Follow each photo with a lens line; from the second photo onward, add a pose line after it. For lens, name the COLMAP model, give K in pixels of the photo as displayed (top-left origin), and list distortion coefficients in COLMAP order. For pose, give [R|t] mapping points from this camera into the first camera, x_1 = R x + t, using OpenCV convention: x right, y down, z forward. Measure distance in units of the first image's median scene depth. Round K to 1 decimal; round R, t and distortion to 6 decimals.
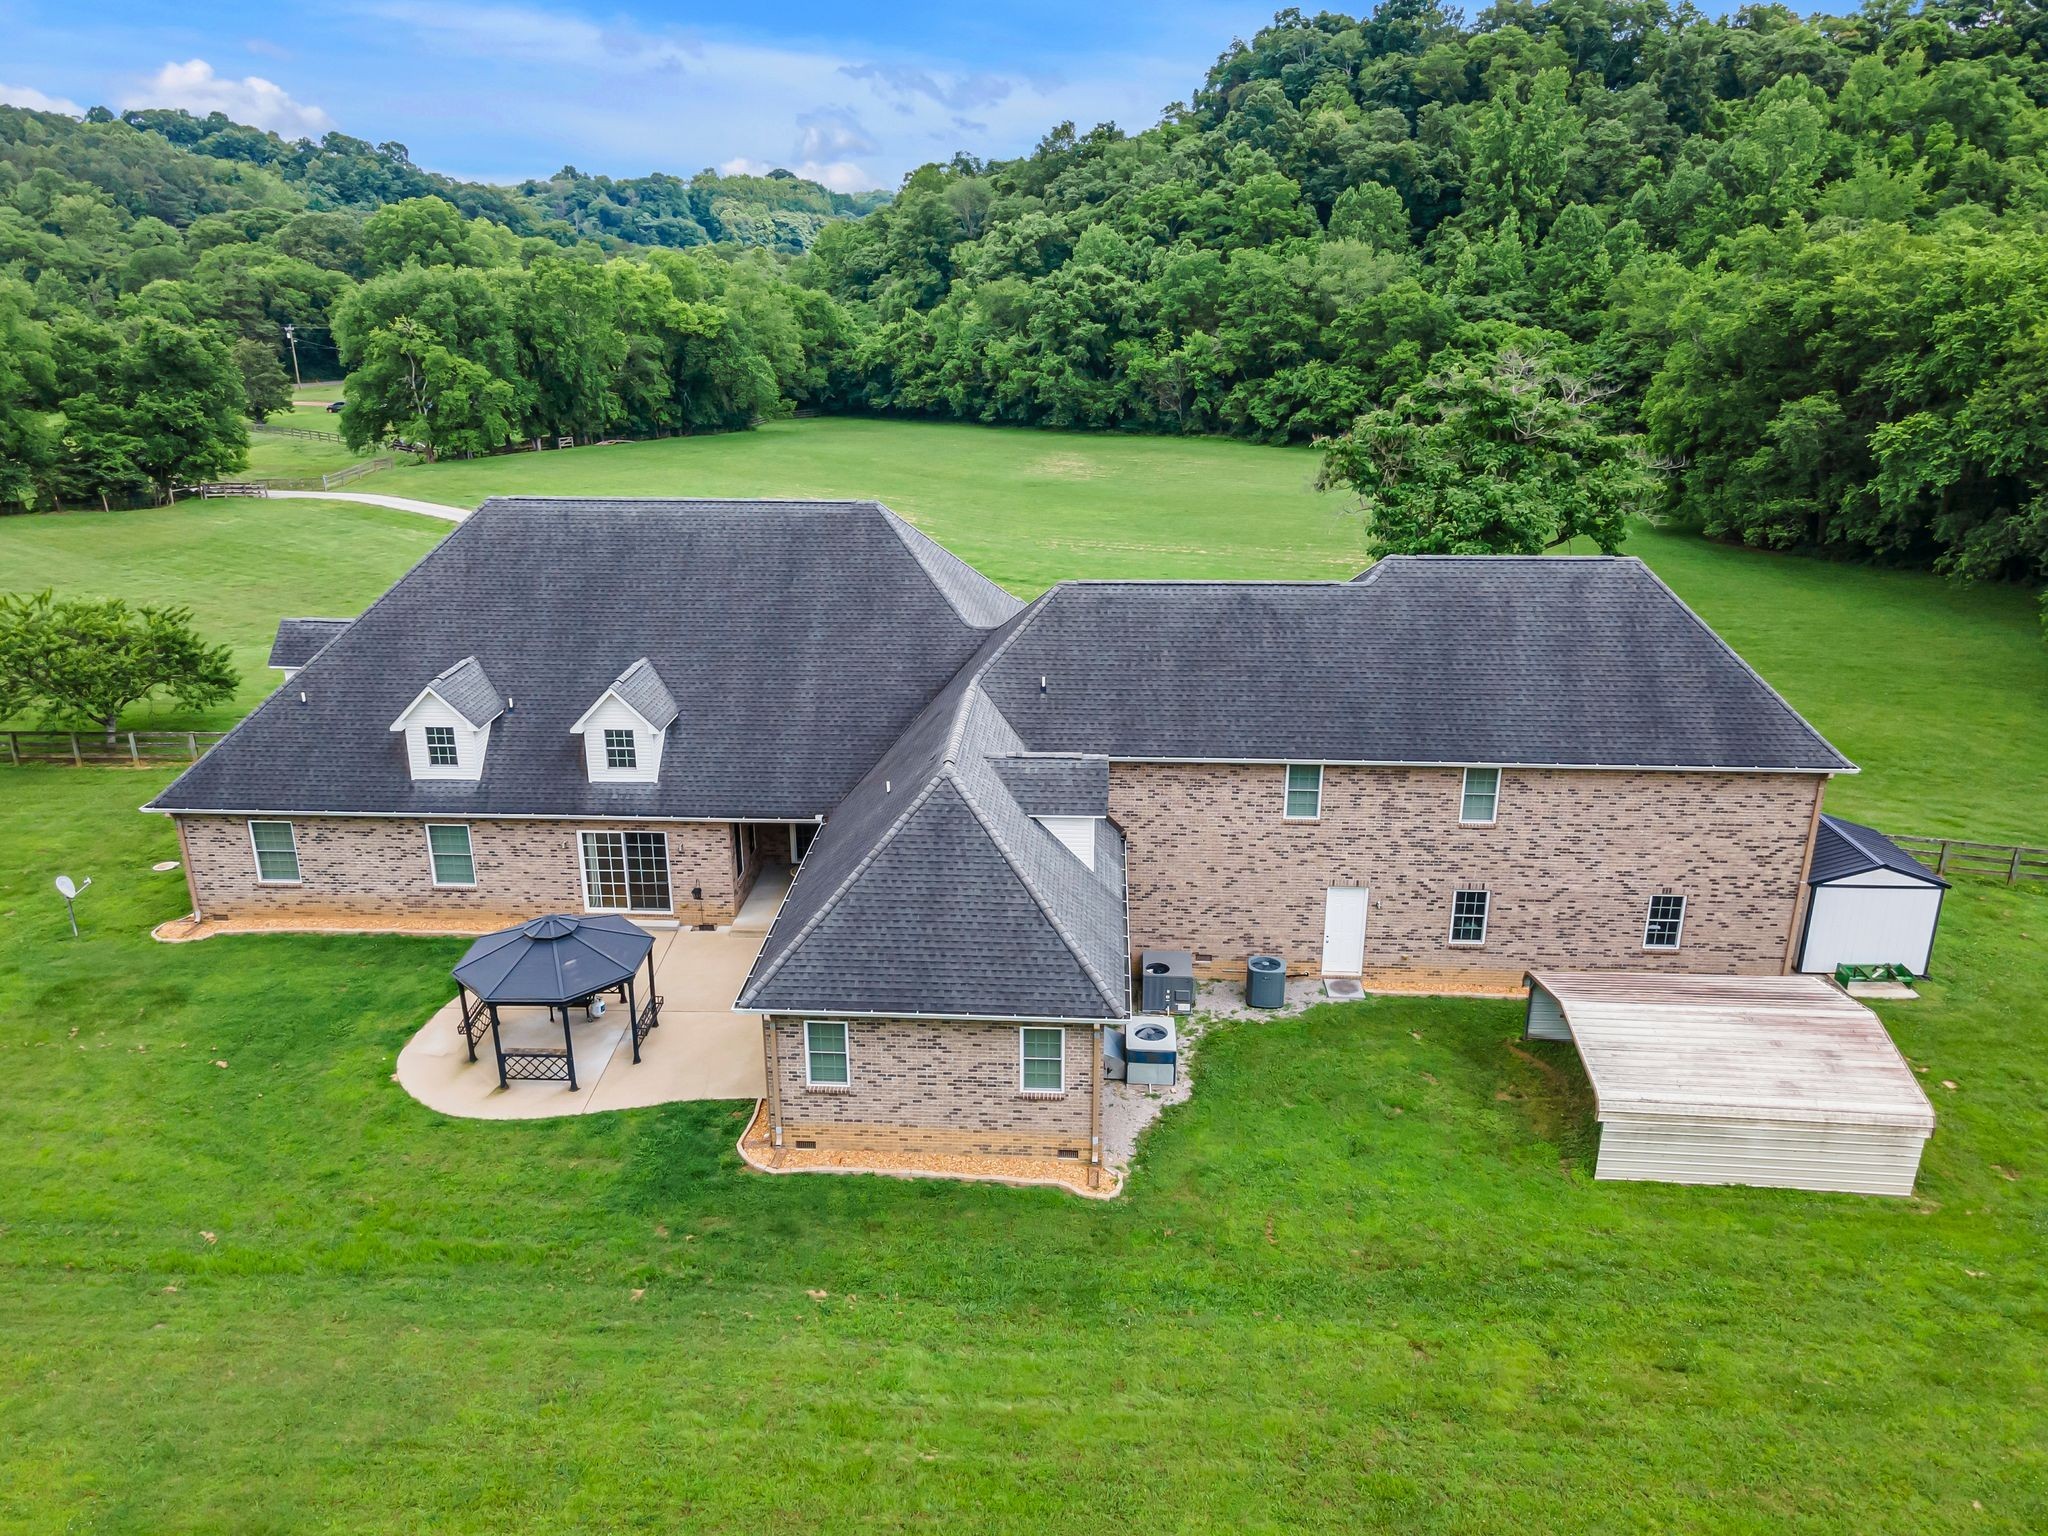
lens RADIAL K [[1496.4, 0, 1030.0], [0, 1496.4, 759.3], [0, 0, 1]] dist [0.012482, 0.050145]
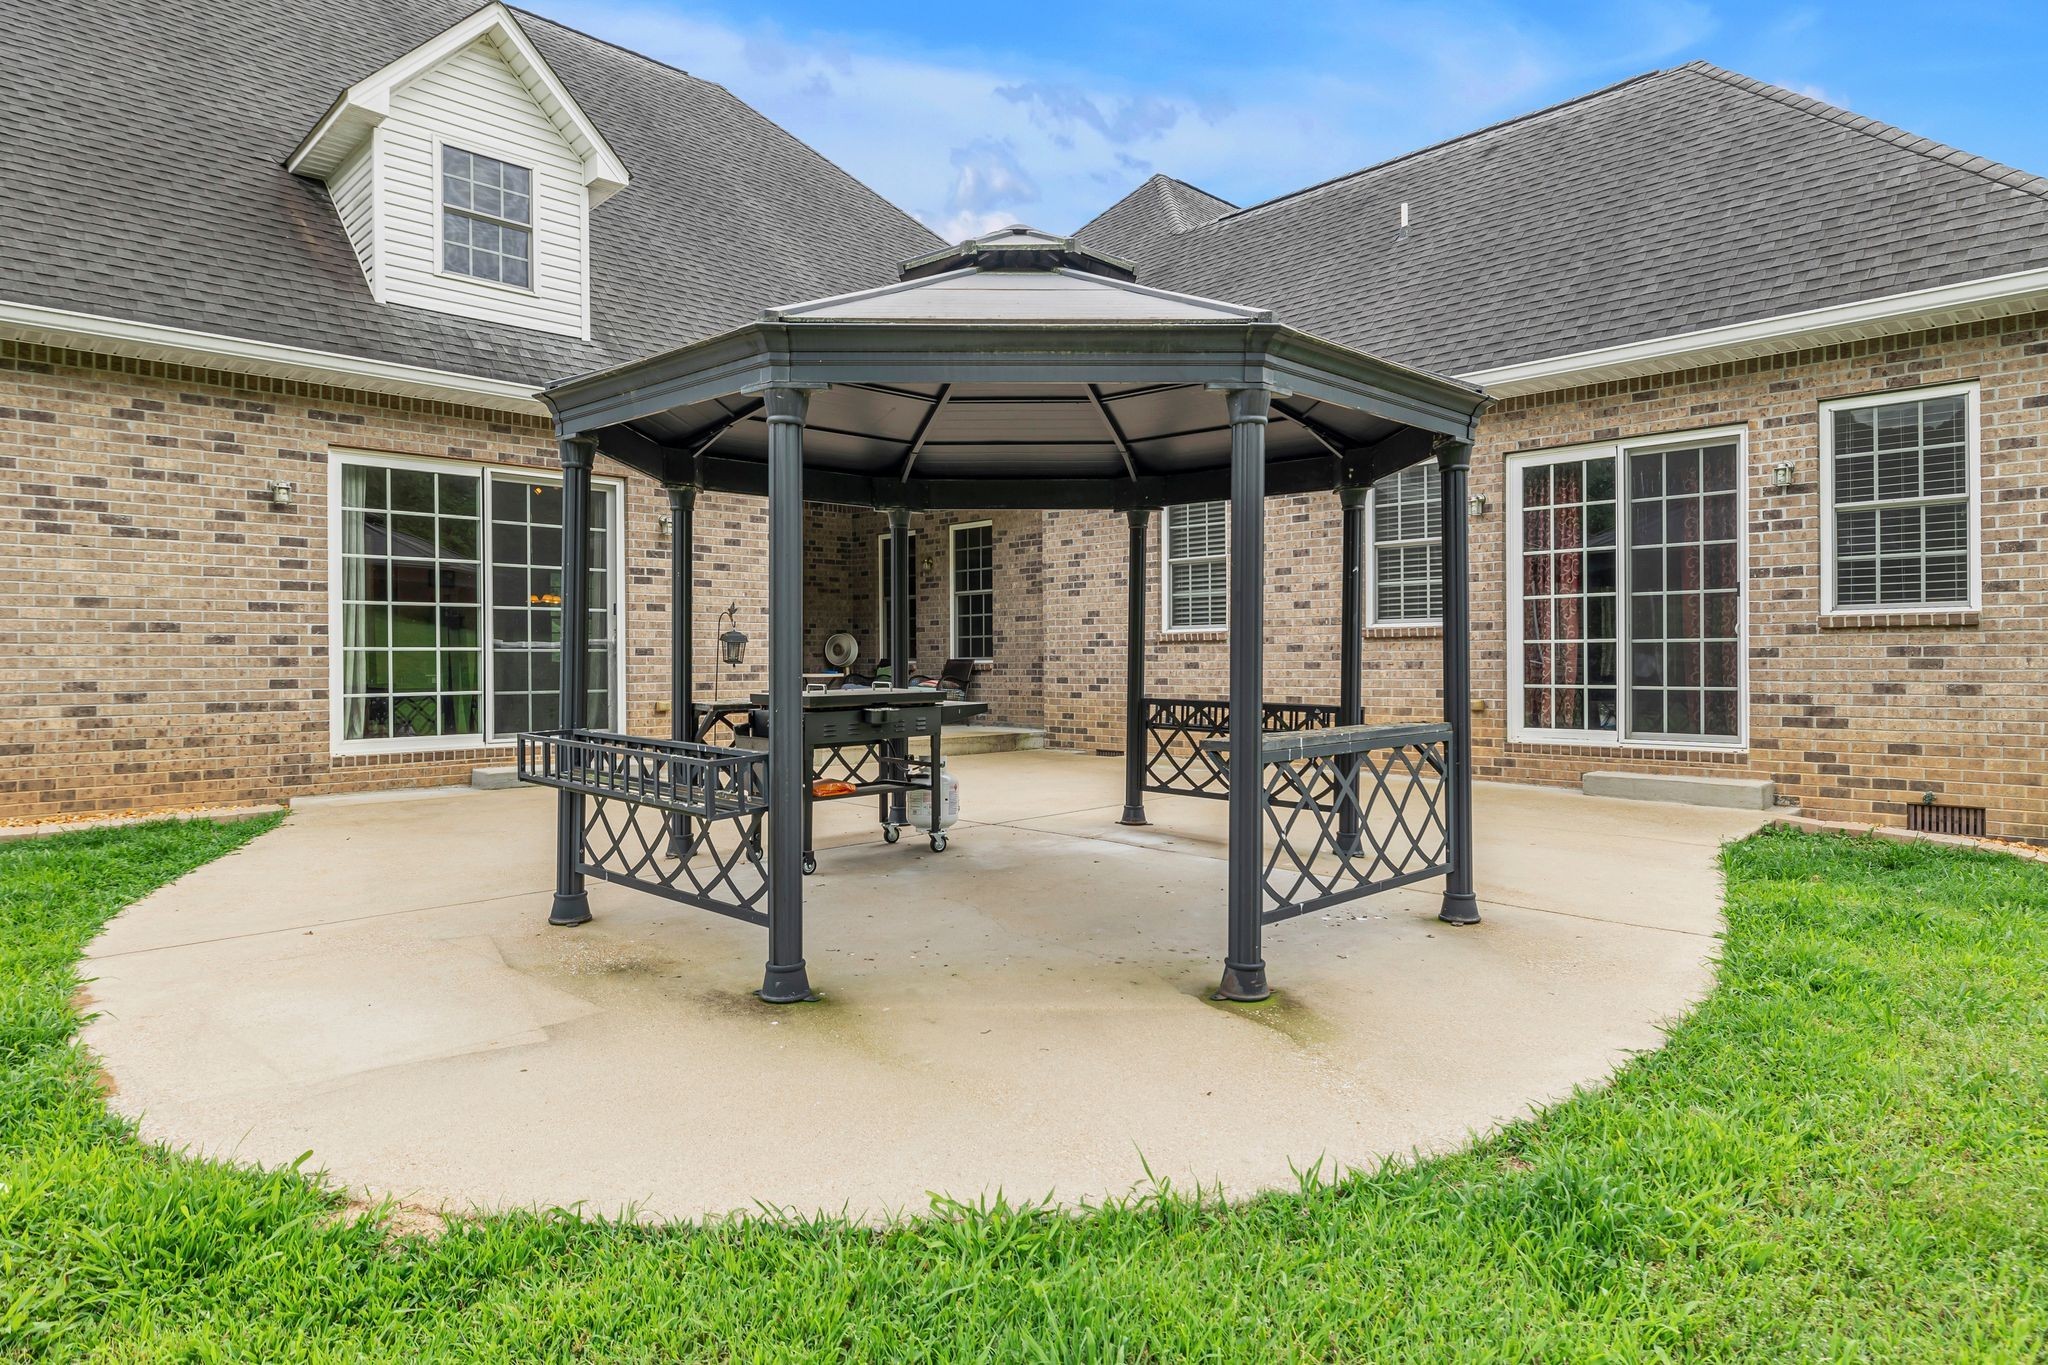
lens RADIAL K [[1162.4, 0, 1024.0], [0, 1162.4, 682.5], [0, 0, 1]] dist [0.000214, -0.000019]
pose [[0.675909, -0.007313, 0.736949, -0.293008], [0.248233, 0.943781, -0.218306, 0.134618], [-0.693922, 0.330490, 0.639725, 0.598502]]
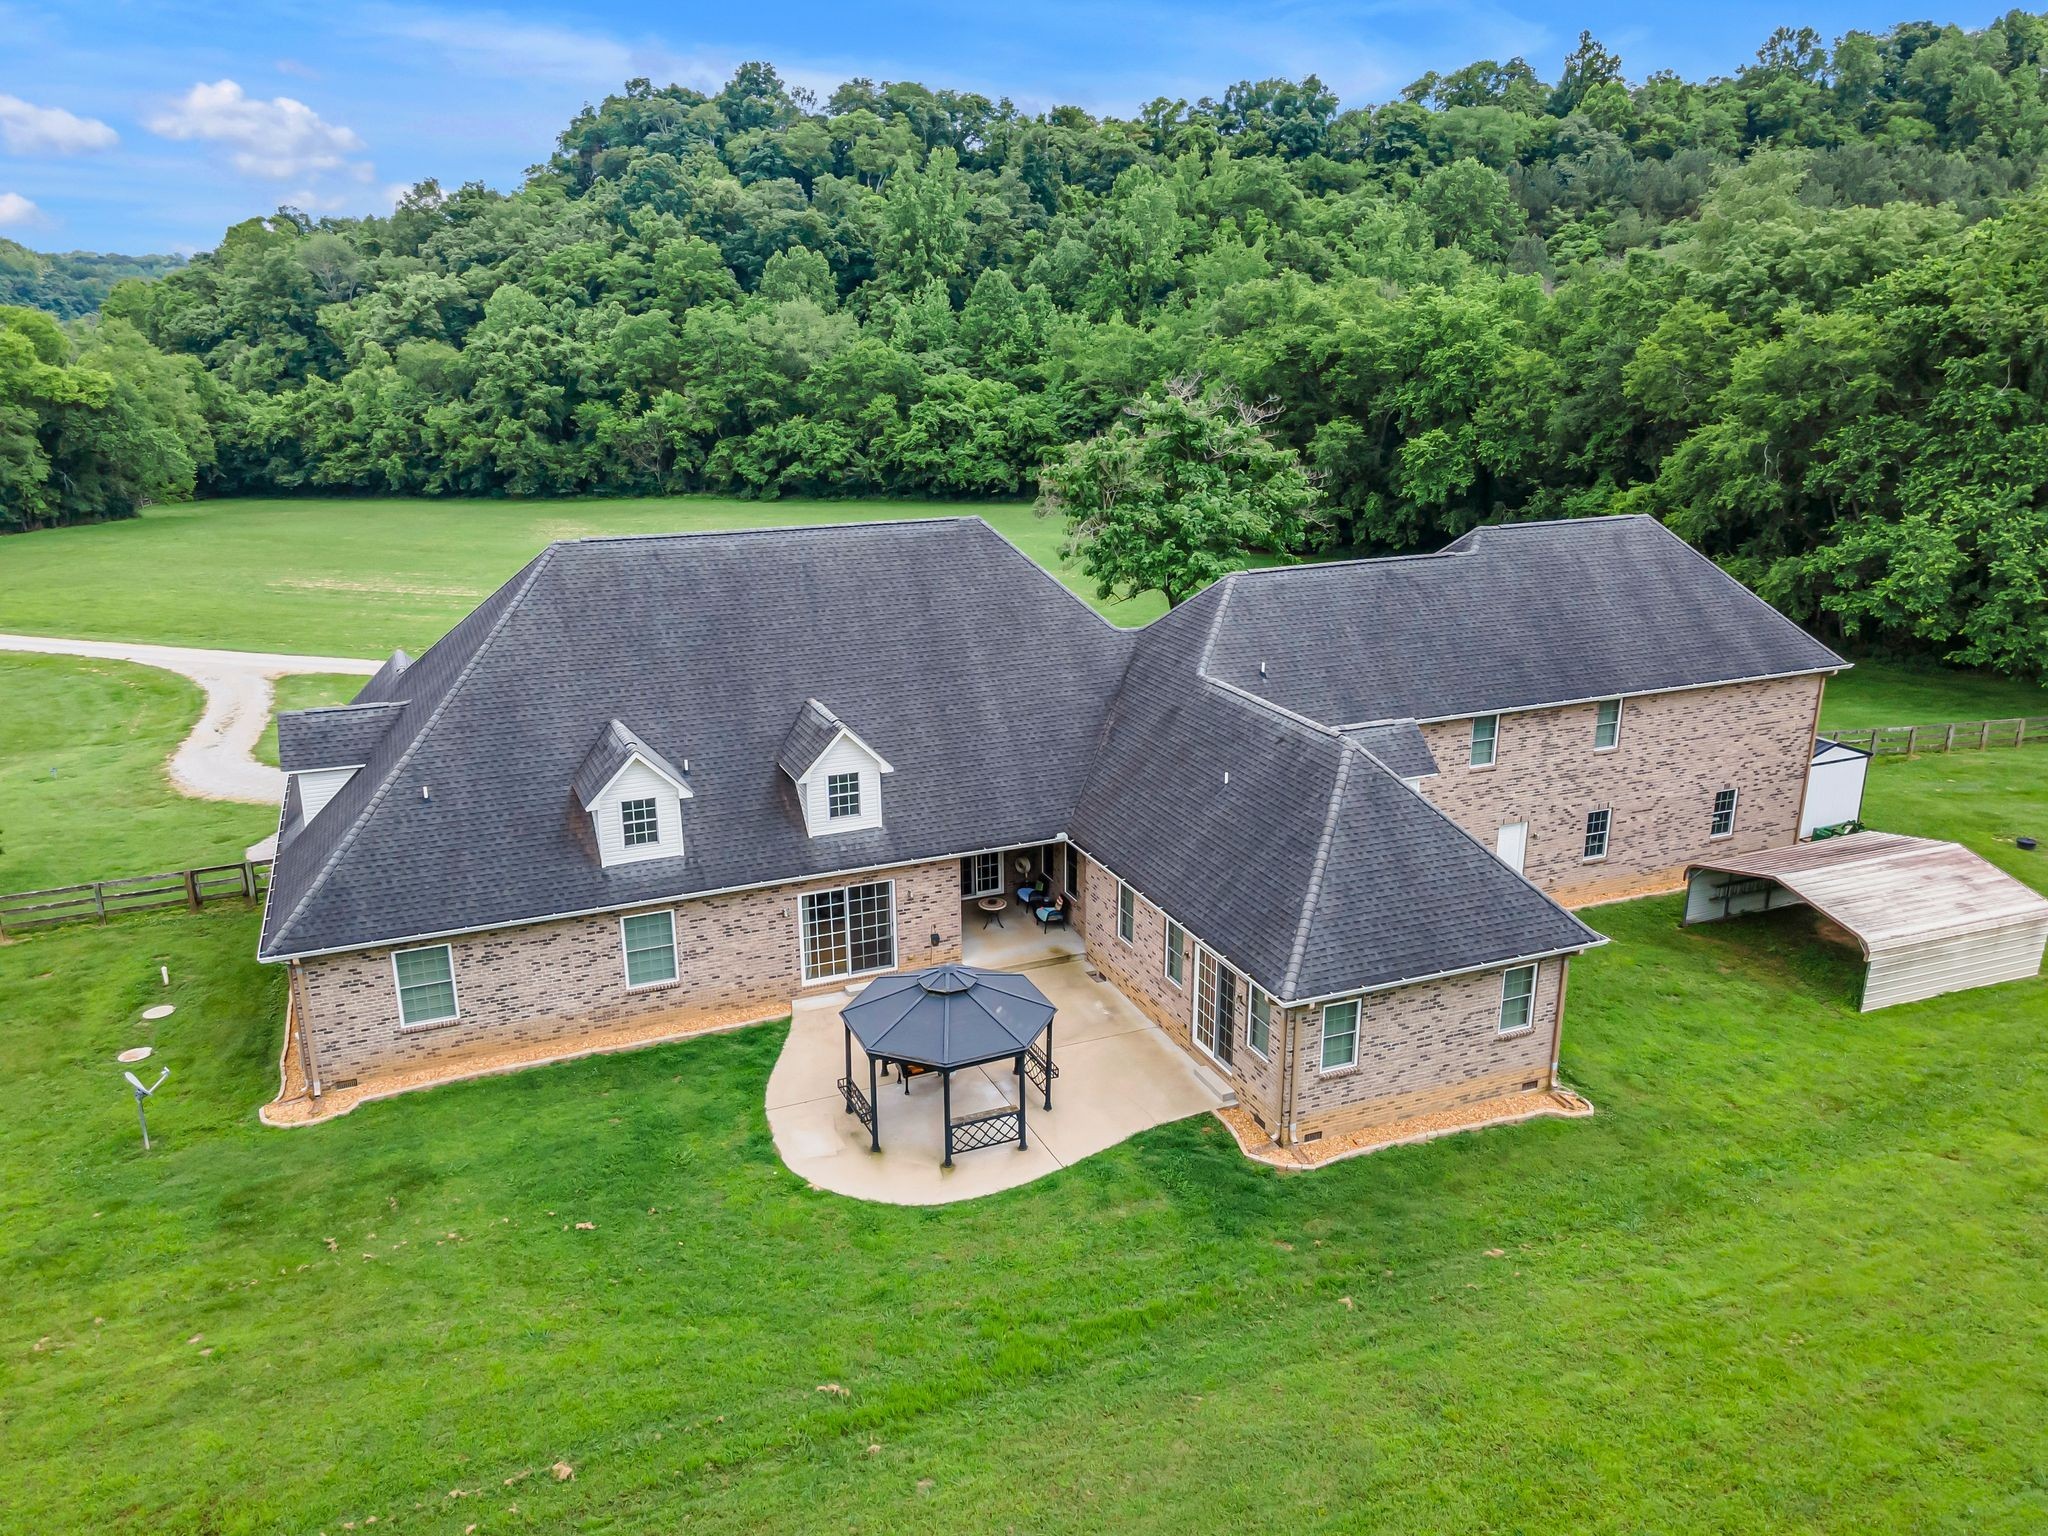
lens RADIAL K [[1478.4, 0, 1024.0], [0, 1478.4, 768.0], [0, 0, 1]] dist [0.025430, 0.033157]
pose [[0.901499, -0.131738, 0.412242, -0.412720], [0.146768, 0.989159, -0.004856, -0.002197], [-0.407134, 0.064882, 0.911061, 0.108297]]
